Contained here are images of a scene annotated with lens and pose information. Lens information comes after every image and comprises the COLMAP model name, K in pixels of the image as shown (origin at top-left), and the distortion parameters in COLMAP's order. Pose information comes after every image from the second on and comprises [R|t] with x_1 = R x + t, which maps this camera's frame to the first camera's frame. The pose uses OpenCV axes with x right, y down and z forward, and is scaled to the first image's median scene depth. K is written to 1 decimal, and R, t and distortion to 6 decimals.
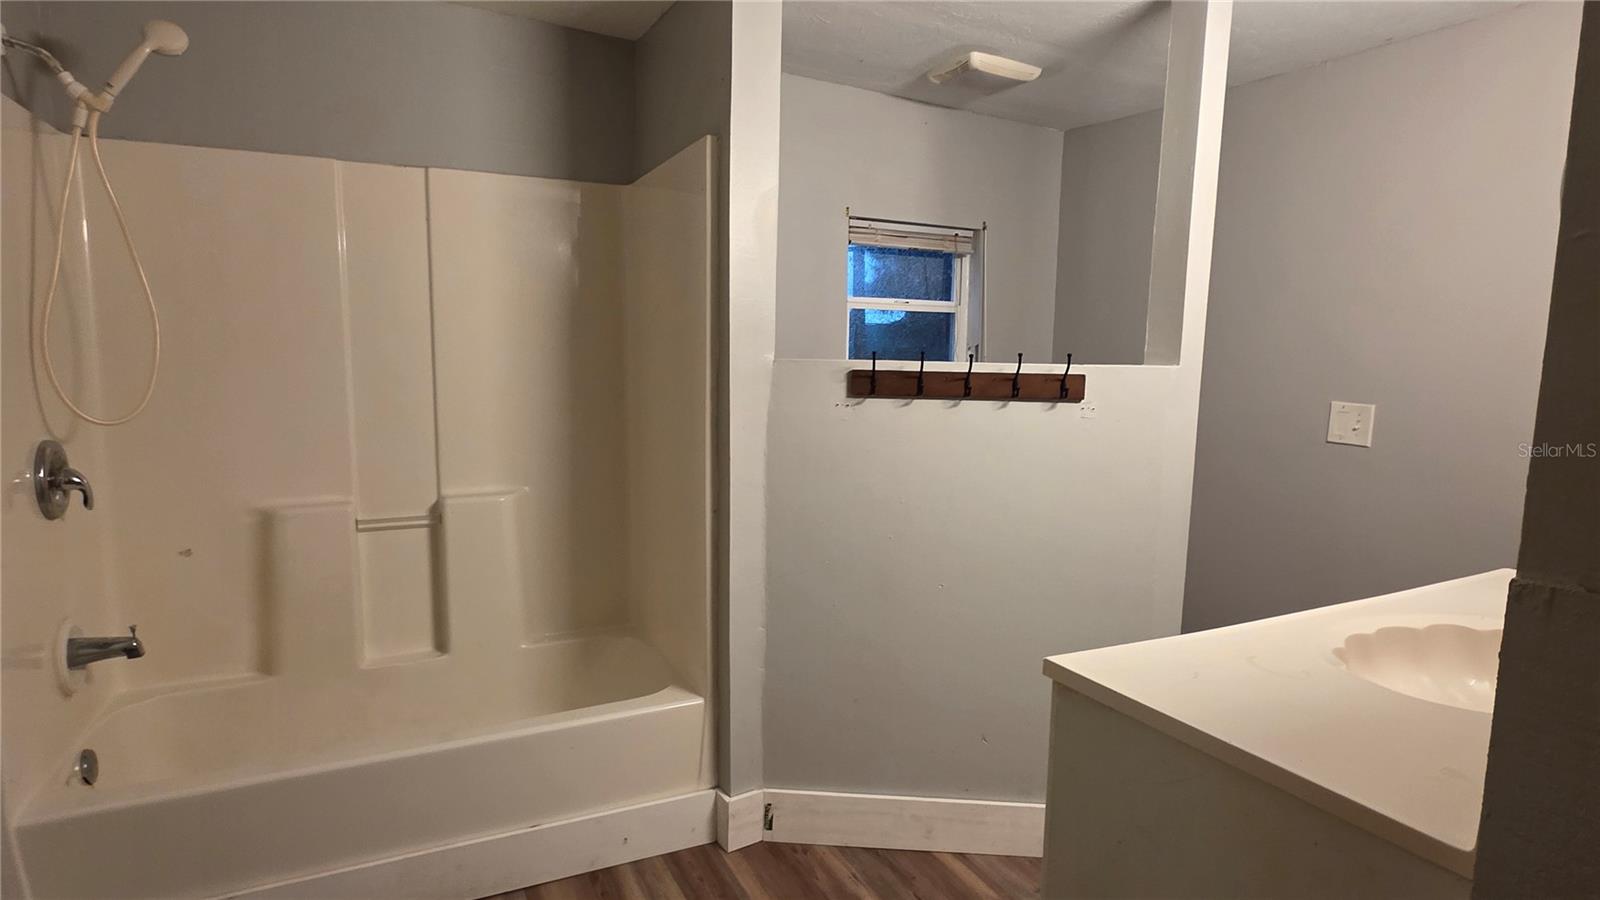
lens RADIAL K [[864.2, 0, 800.1], [0, 864.2, 452.4], [0, 0, 1]] dist [-0.001447, 0.001818]
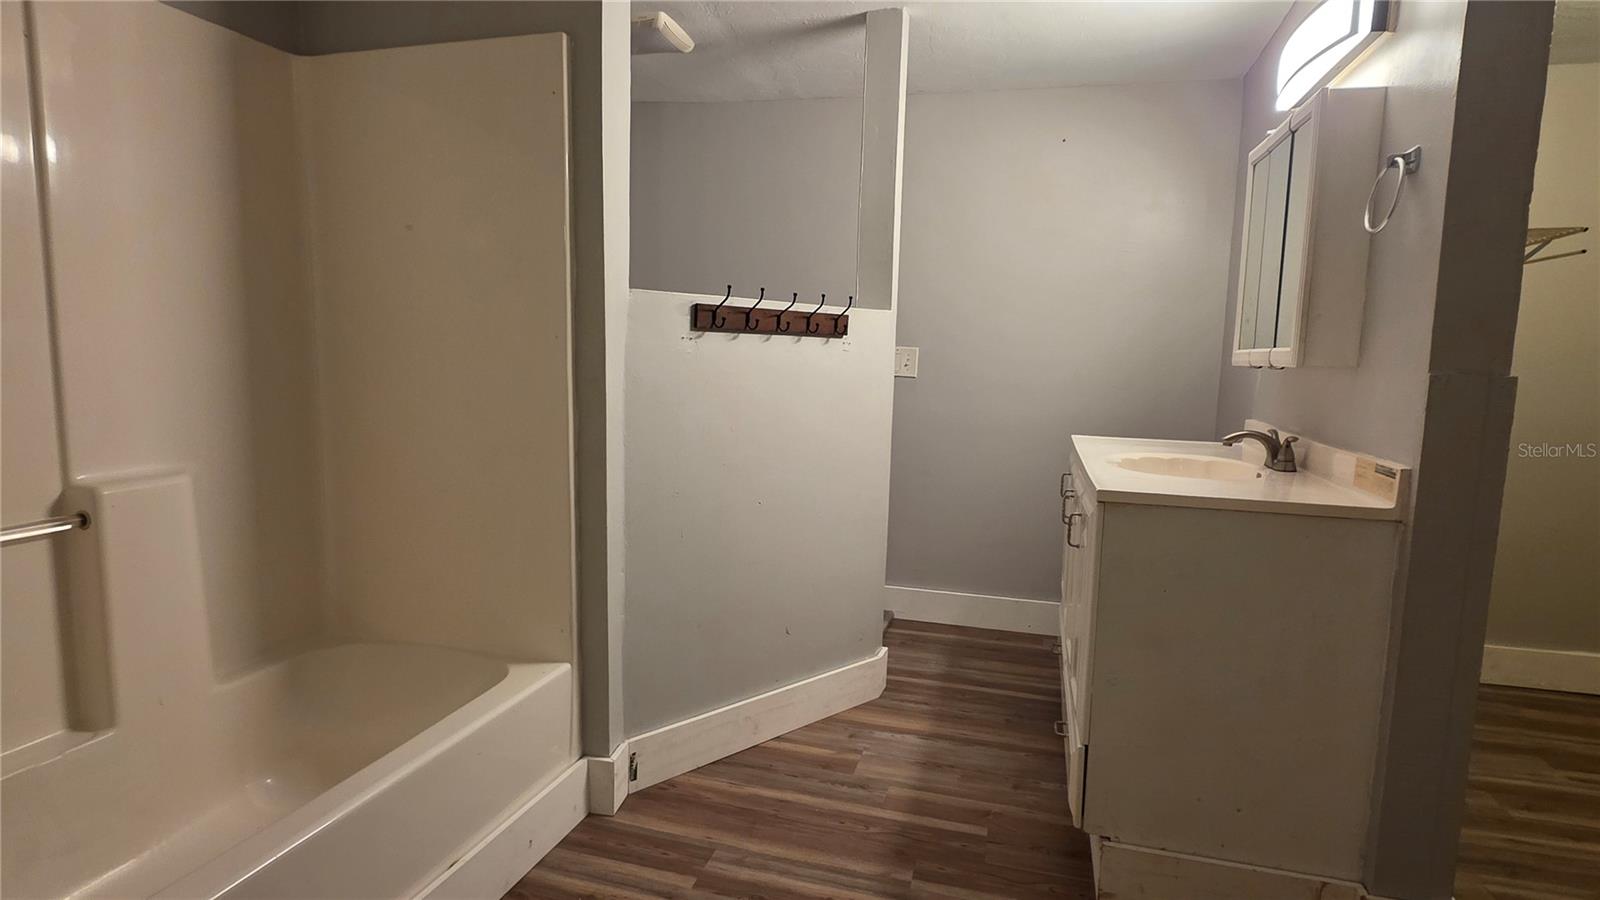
lens RADIAL K [[864.2, 0, 800.9], [0, 864.2, 450.1], [0, 0, 1]] dist [-0.001447, 0.001818]
pose [[0.663996, -0.082398, 0.743182, -0.608337], [0.068769, 0.996427, 0.049033, 0.034896], [-0.744567, 0.018550, 0.667290, 0.212465]]
